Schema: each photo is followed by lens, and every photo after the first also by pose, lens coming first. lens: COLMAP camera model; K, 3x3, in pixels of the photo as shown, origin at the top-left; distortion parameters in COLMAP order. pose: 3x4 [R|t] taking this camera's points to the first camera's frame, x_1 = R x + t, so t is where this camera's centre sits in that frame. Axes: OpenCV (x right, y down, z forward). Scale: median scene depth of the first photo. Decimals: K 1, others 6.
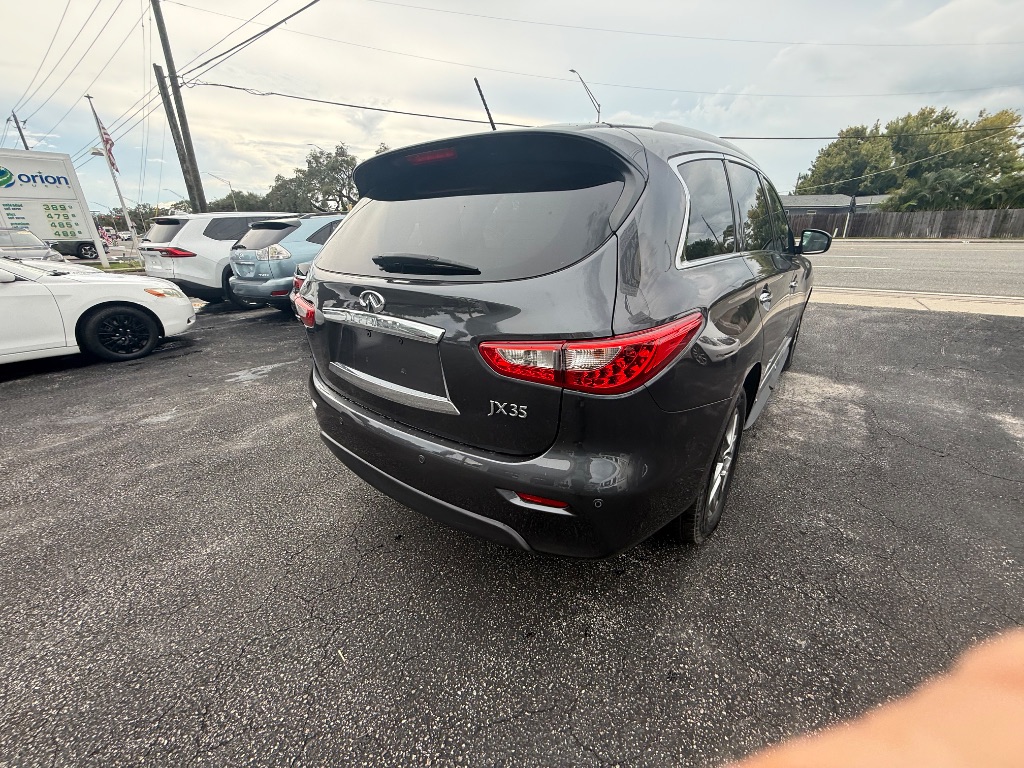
lens RADIAL K [[408.1, 0, 508.8], [0, 408.1, 388.1], [0, 0, 1]] dist [-0.002335, 0.000576]
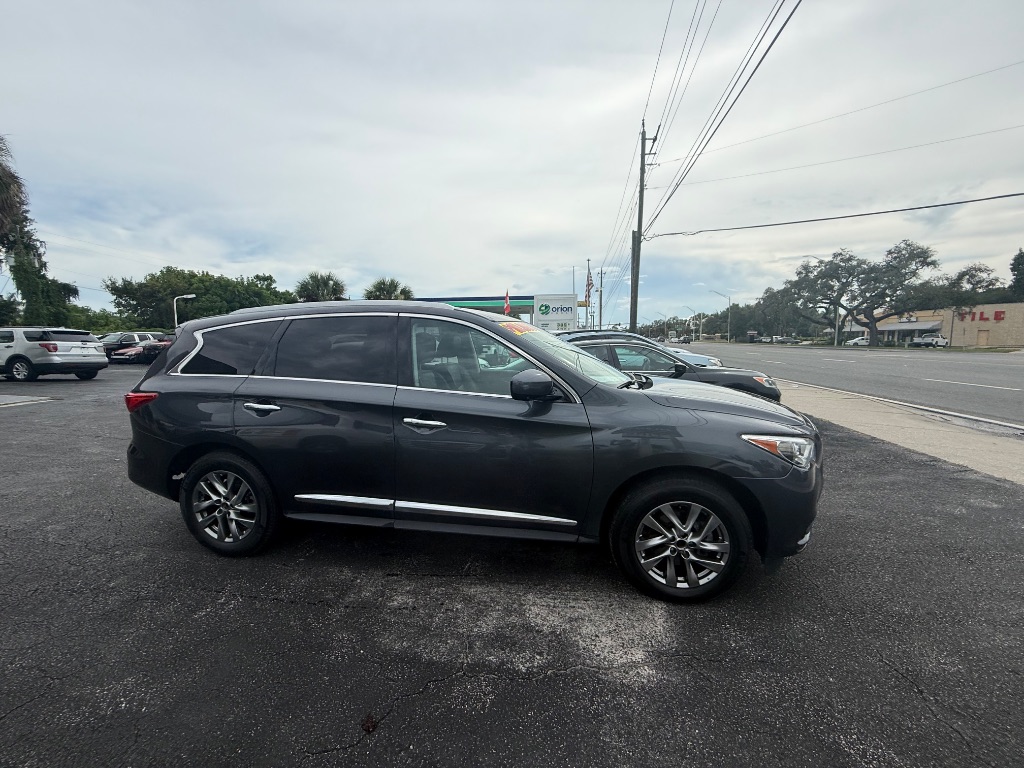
lens RADIAL K [[408.1, 0, 511.4], [0, 408.1, 382.9], [0, 0, 1]] dist [-0.002335, 0.000576]
pose [[0.470437, 0.106618, -0.875969, 0.121803], [-0.323928, 0.944238, -0.059038, -0.026586], [0.820828, 0.311525, 0.478741, 0.053234]]
